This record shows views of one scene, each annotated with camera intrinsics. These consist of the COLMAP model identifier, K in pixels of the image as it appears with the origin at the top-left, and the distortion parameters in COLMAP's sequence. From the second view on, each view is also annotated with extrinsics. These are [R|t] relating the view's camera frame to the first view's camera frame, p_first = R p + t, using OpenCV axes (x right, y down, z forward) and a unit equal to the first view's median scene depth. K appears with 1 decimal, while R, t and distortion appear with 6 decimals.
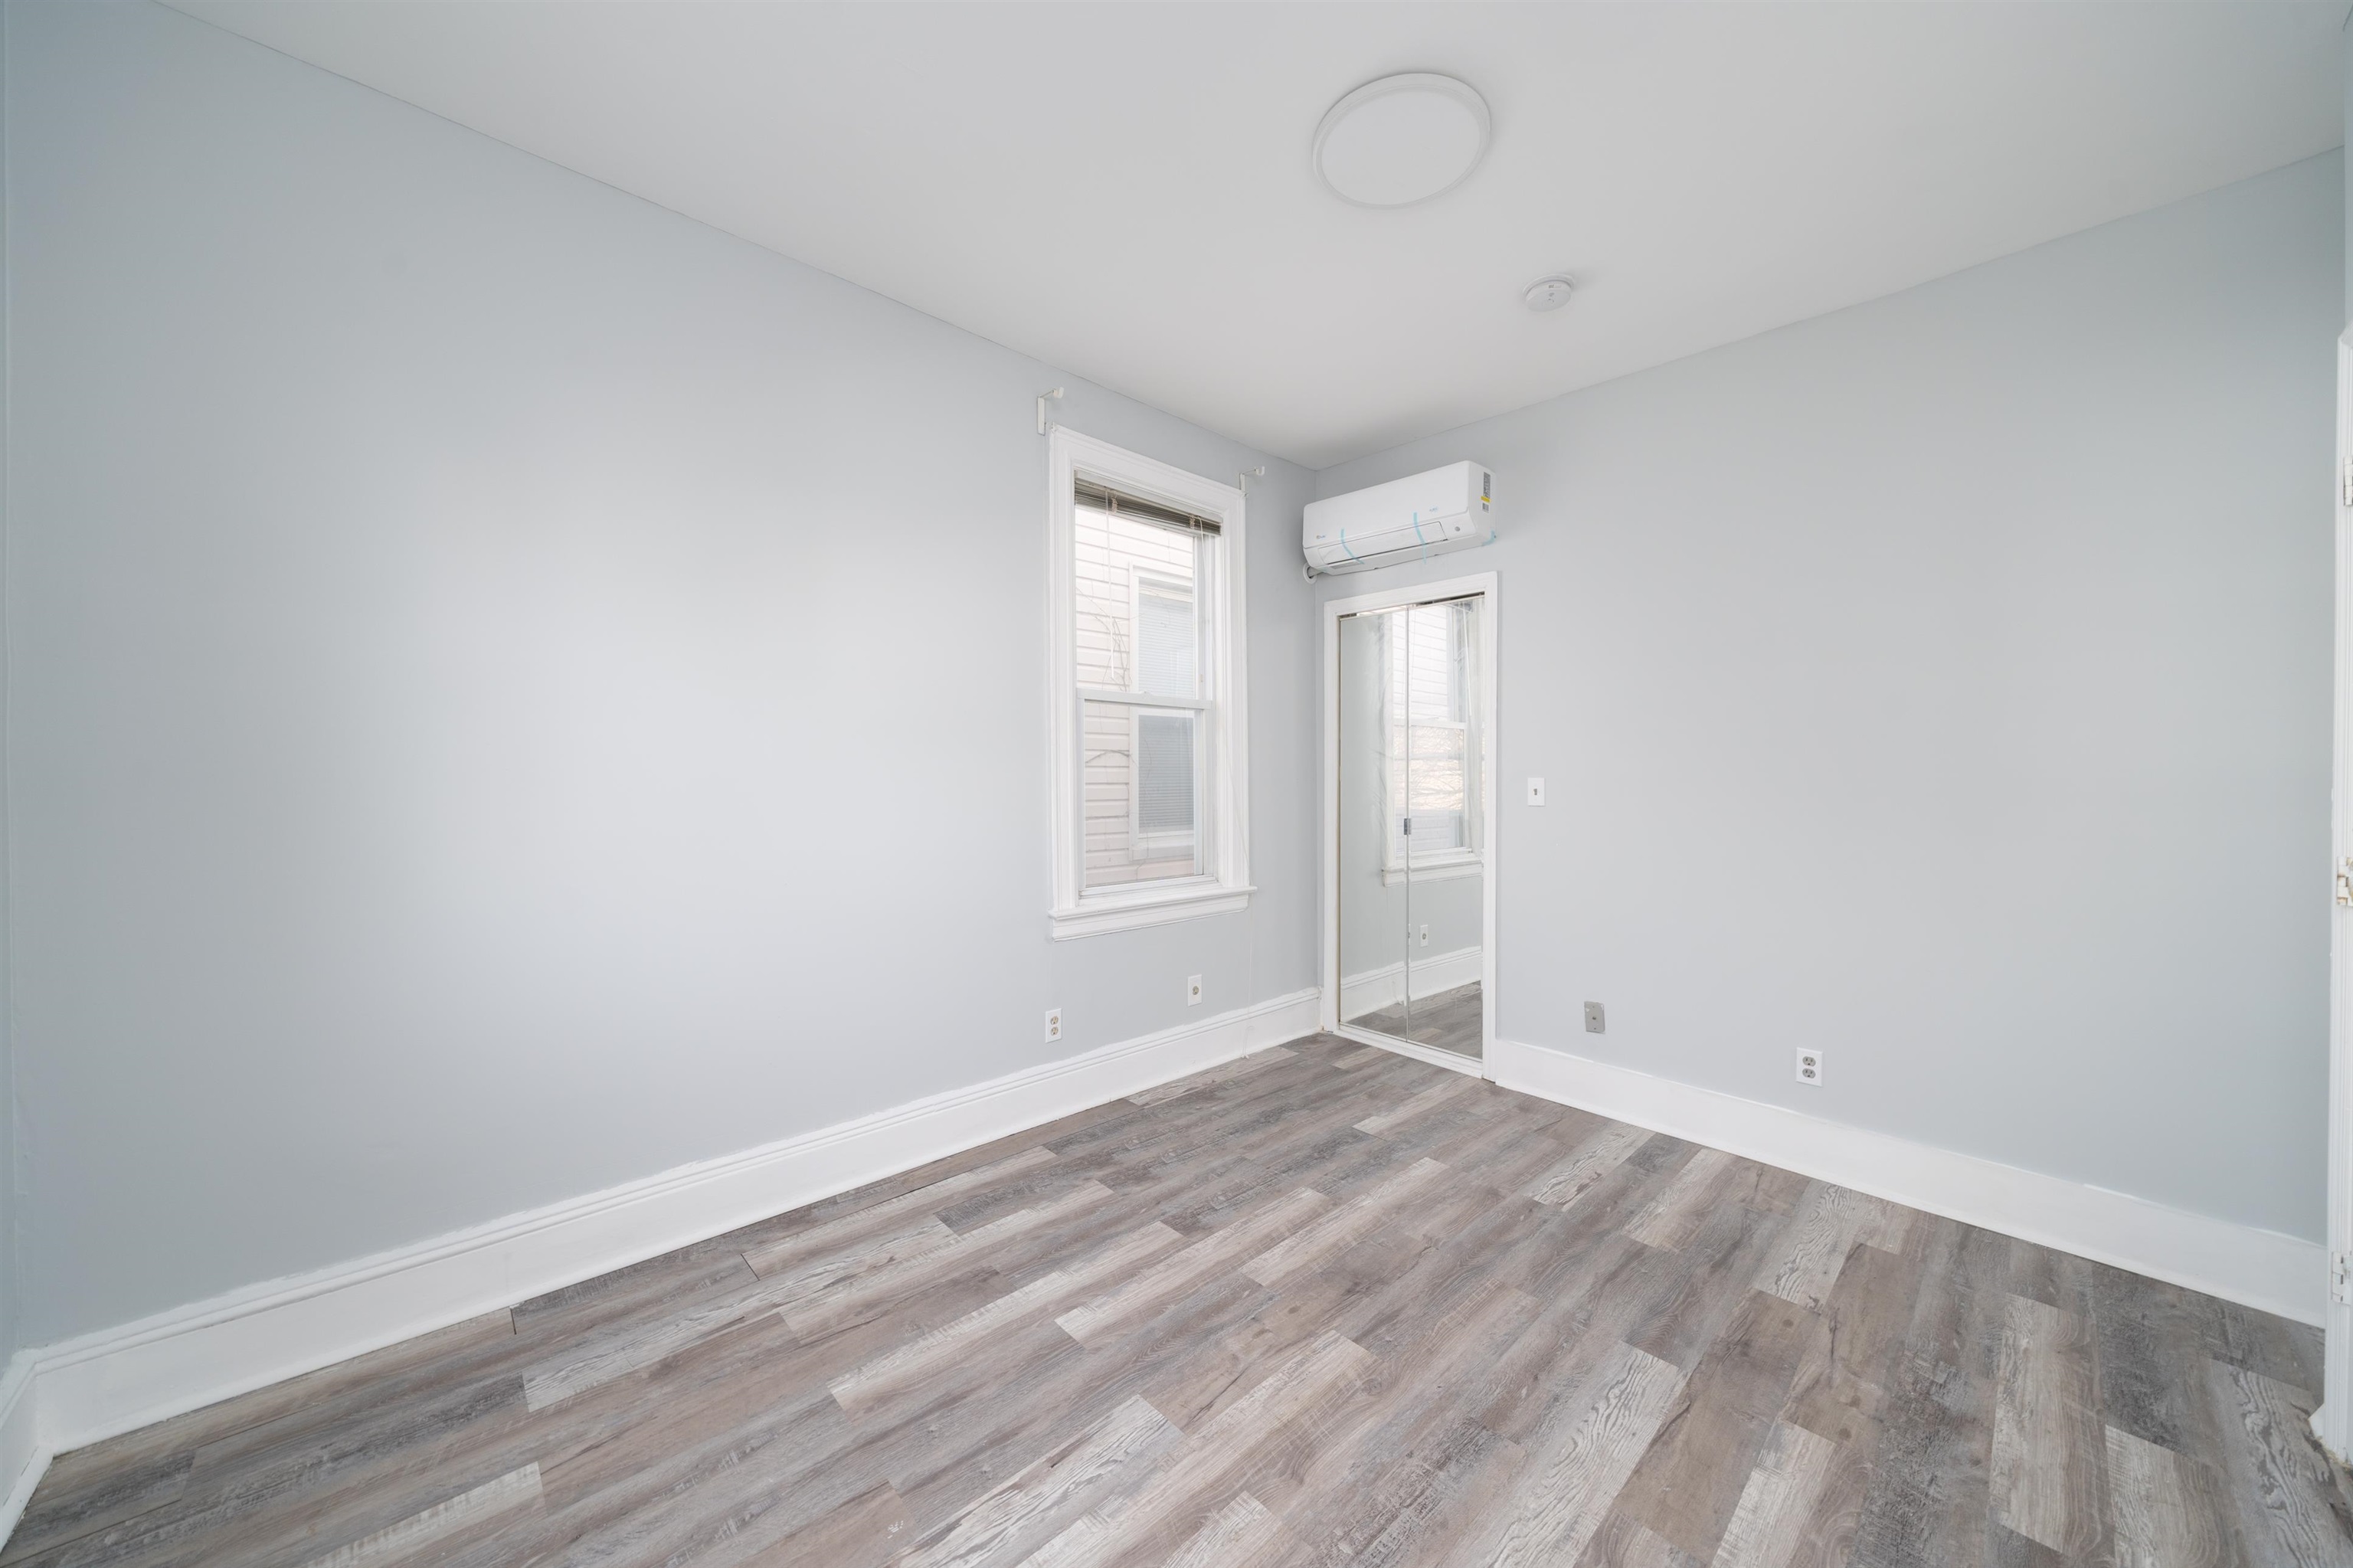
lens RADIAL K [[819.2, 0, 1179.4], [0, 819.2, 777.7], [0, 0, 1]] dist [-0.002640, -0.000264]
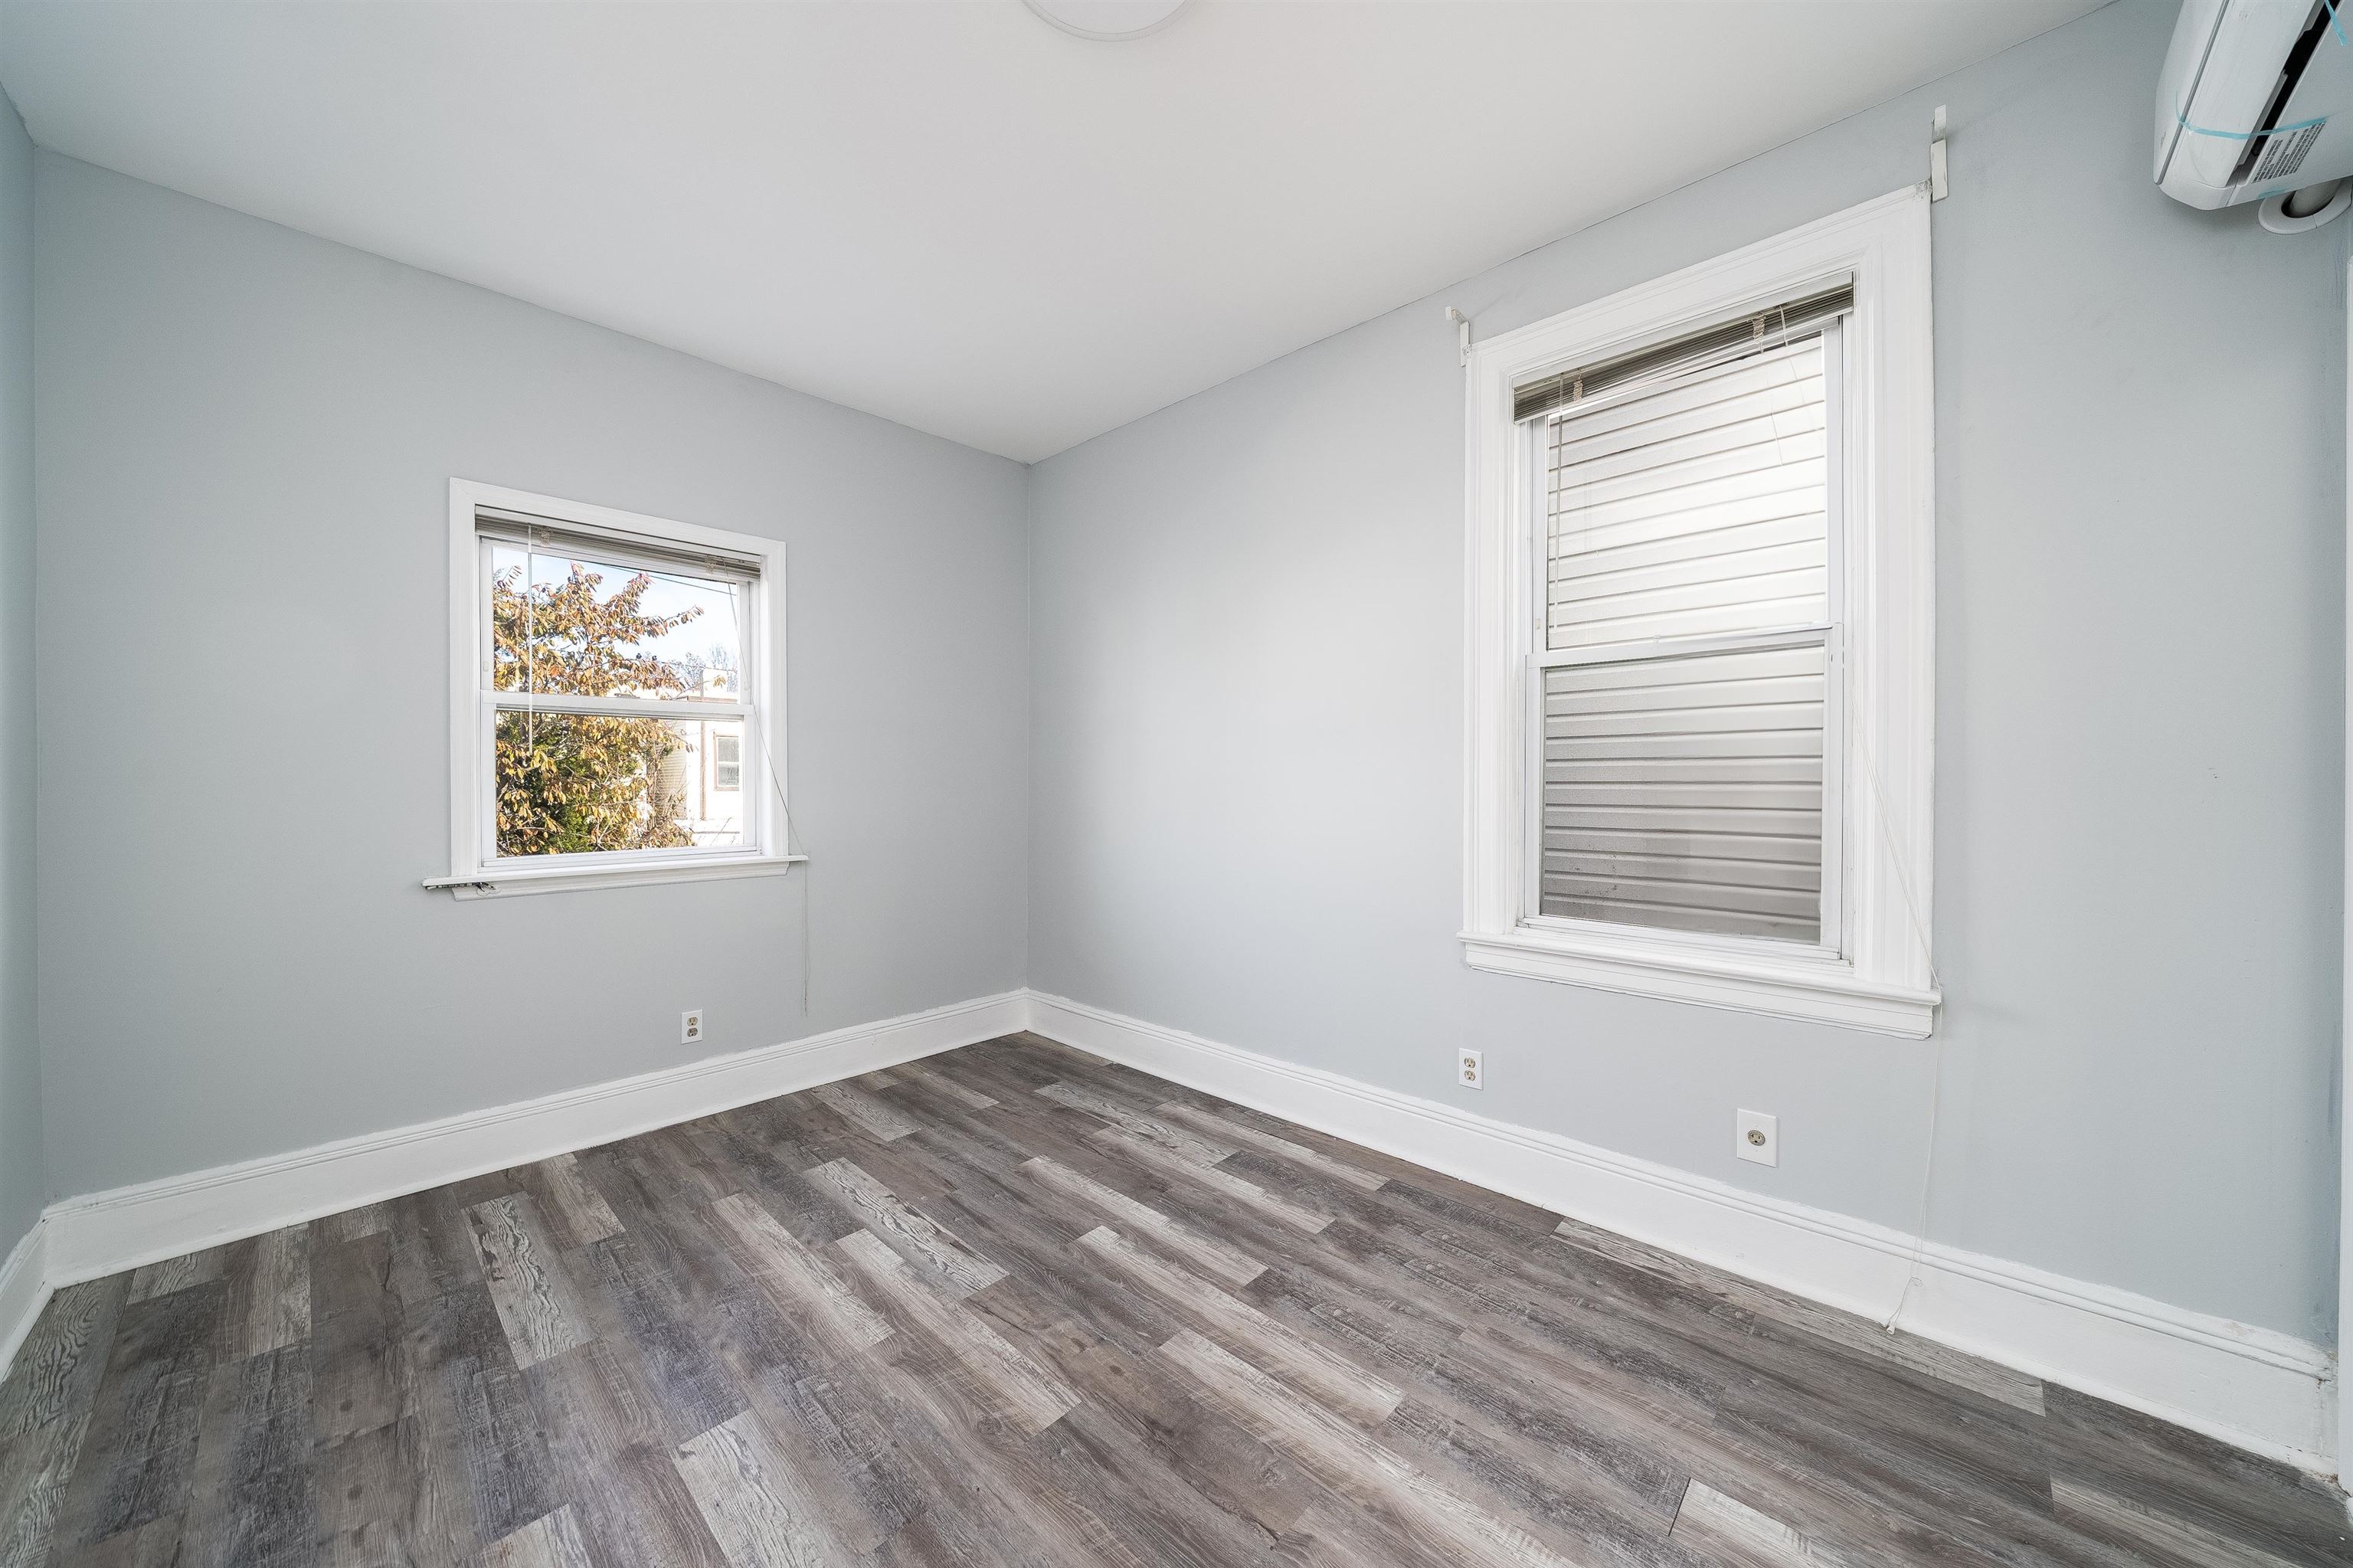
lens RADIAL K [[819.2, 0, 1173.4], [0, 819.2, 781.8], [0, 0, 1]] dist [-0.002640, -0.000264]
pose [[0.069334, 0.001512, -0.997592, 0.967526], [0.003091, 0.999994, 0.001730, 0.011697], [0.997589, -0.003203, 0.069329, 0.944965]]
